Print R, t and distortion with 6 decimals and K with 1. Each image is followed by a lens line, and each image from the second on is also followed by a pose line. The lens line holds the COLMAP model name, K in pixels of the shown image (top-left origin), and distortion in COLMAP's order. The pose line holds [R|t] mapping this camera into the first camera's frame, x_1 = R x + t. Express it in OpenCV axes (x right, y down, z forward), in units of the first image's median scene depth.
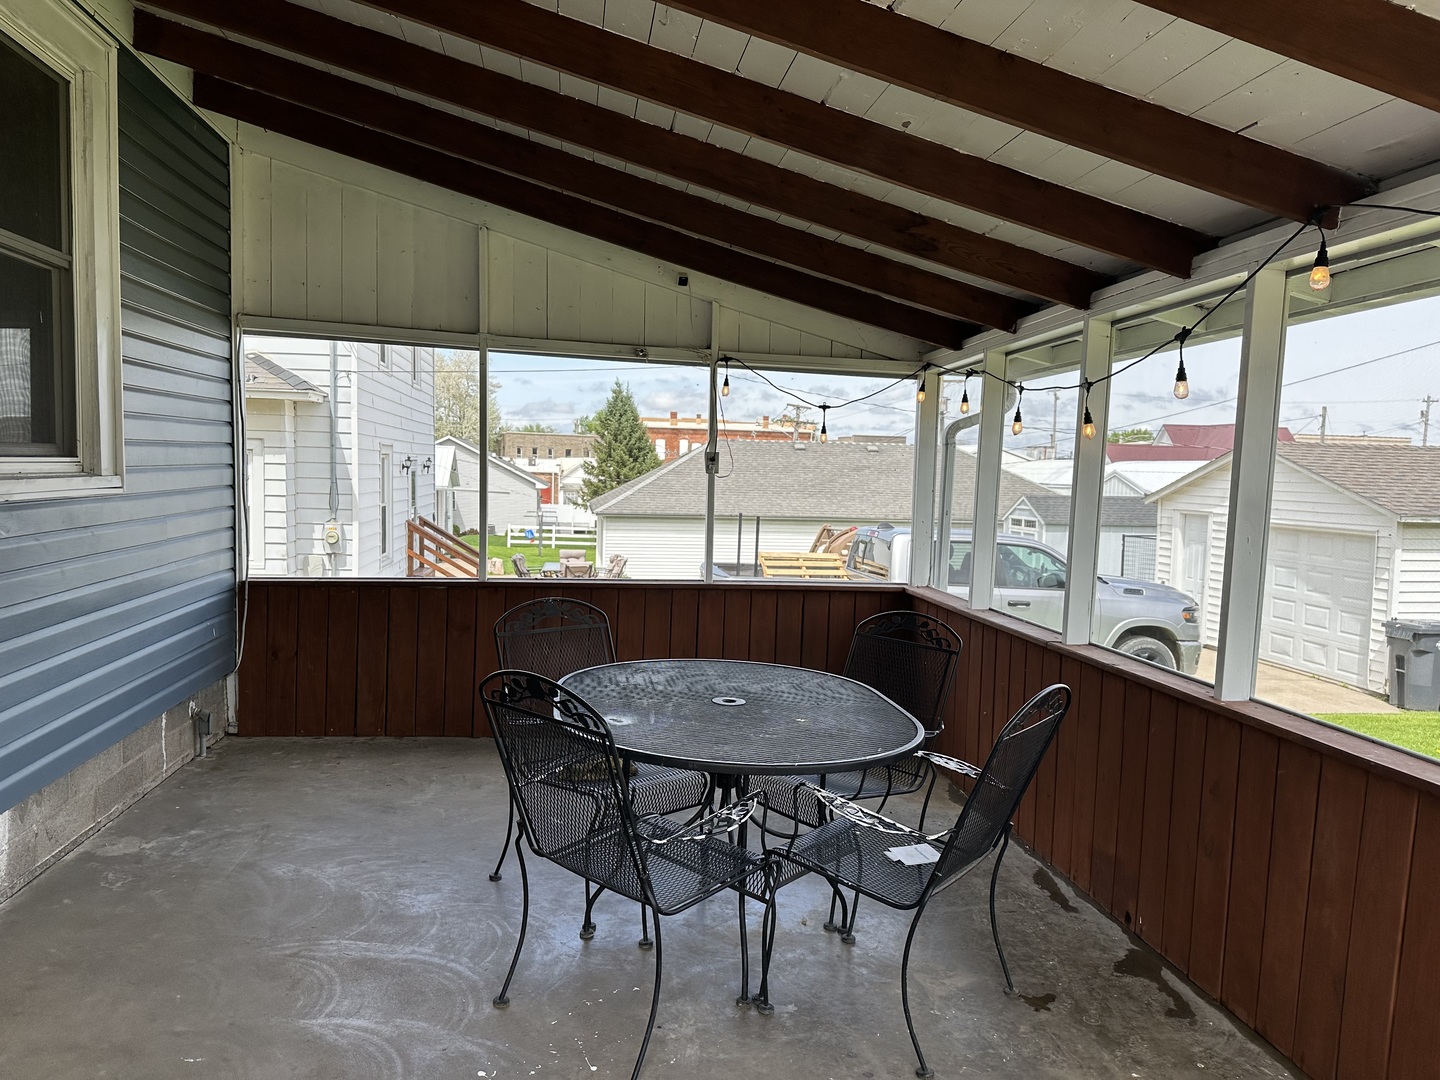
lens RADIAL K [[1014.6, 0, 720.0], [0, 1014.6, 540.0], [0, 0, 1]] dist [0.086731, -0.100159]
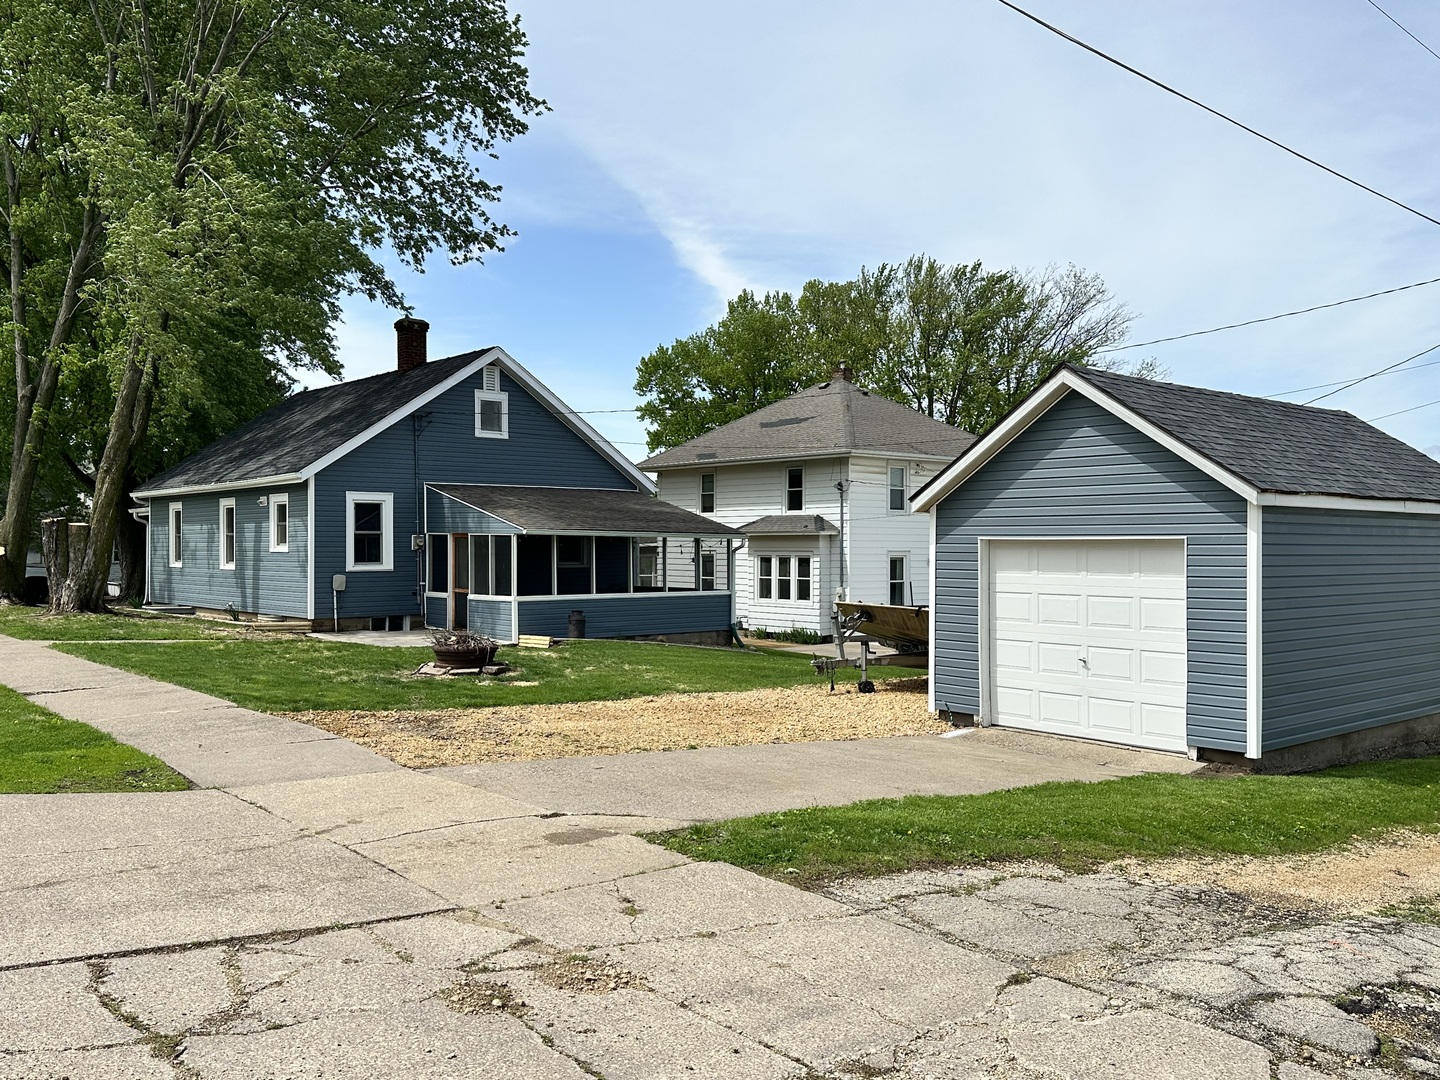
lens RADIAL K [[1170.3, 0, 720.0], [0, 1170.3, 540.0], [0, 0, 1]] dist [0.191172, -0.408792]
pose [[0.527399, -0.026312, -0.849210, 1.672990], [-0.045805, 0.997186, -0.059343, 0.044772], [0.848382, 0.070196, 0.524710, -0.584021]]
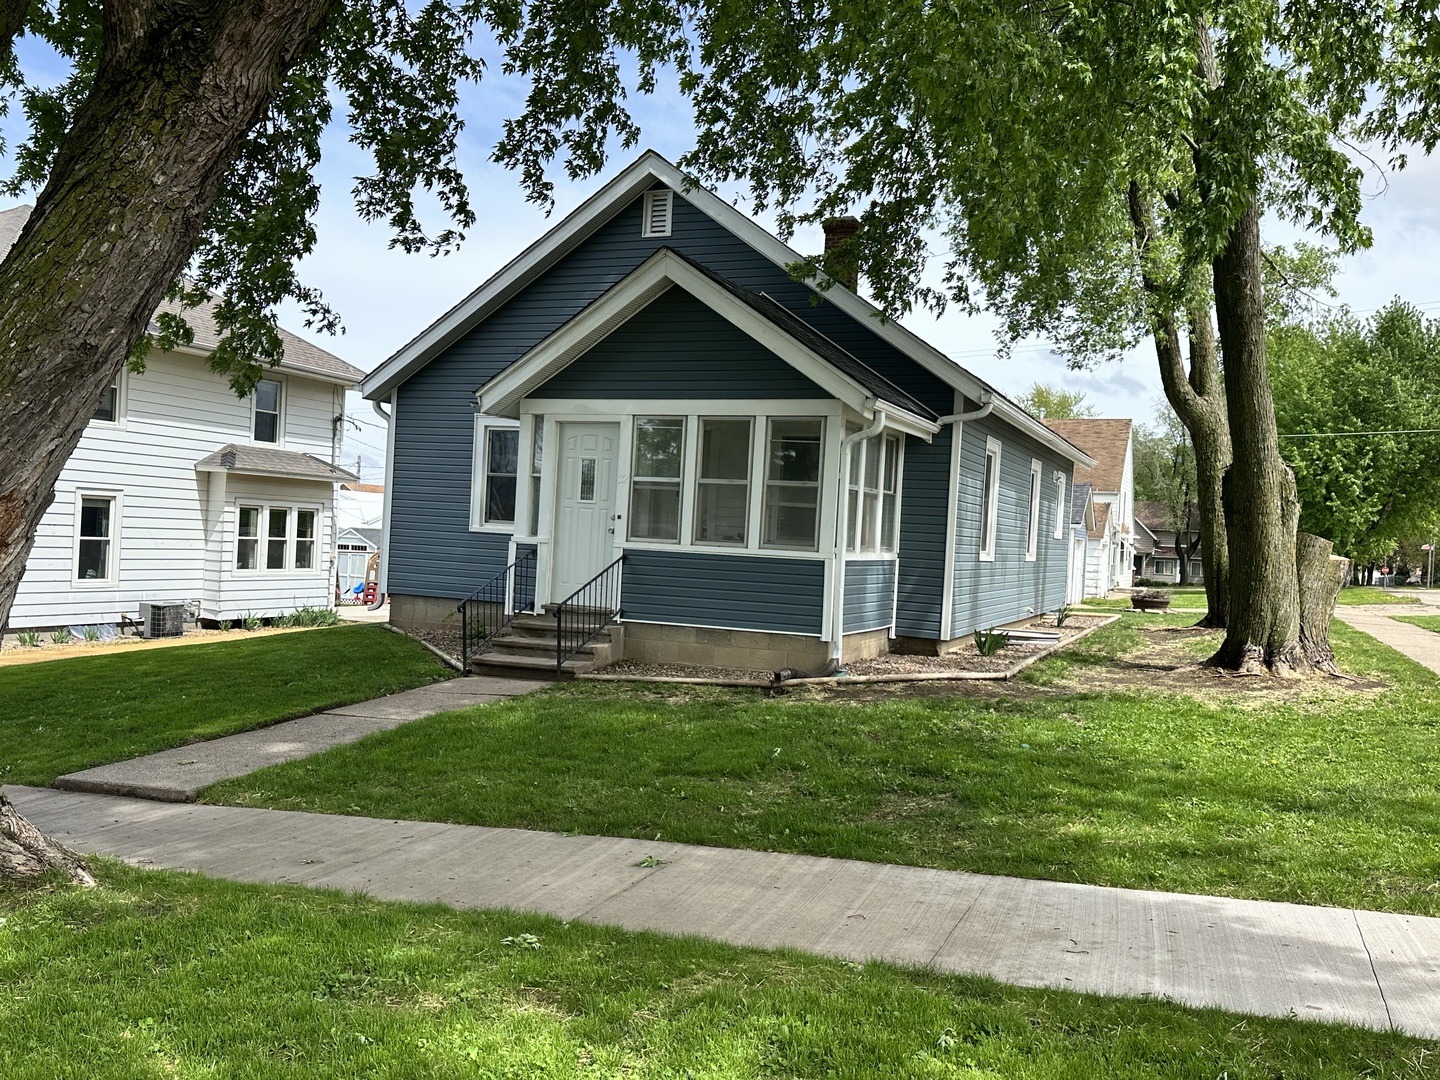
lens RADIAL K [[1170.3, 0, 720.0], [0, 1170.3, 540.0], [0, 0, 1]] dist [0.191172, -0.408792]
pose [[0.536867, 0.004546, 0.843655, -1.757644], [0.021166, 0.999598, -0.018855, 0.019537], [-0.843401, 0.027980, 0.536555, -0.678085]]
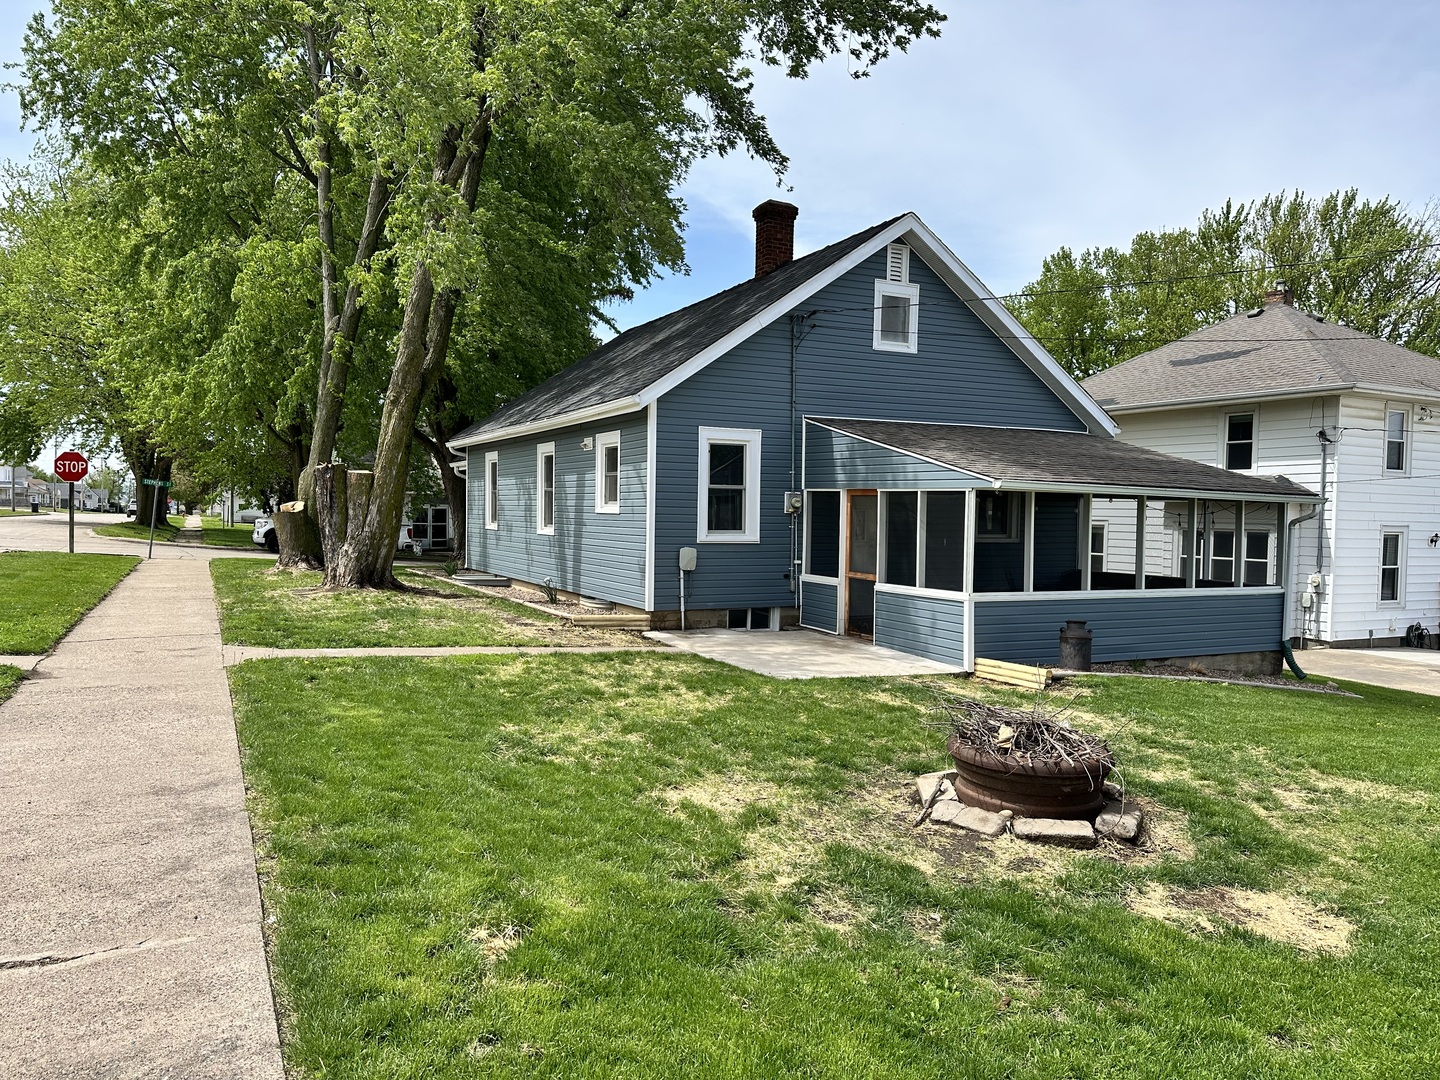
lens RADIAL K [[1014.6, 0, 720.0], [0, 1014.6, 540.0], [0, 0, 1]] dist [0.086731, -0.100159]
pose [[0.310334, 0.009866, -0.950576, 0.902434], [-0.073758, 0.997182, -0.013730, 0.022643], [0.947762, 0.074373, 0.310187, -0.431445]]
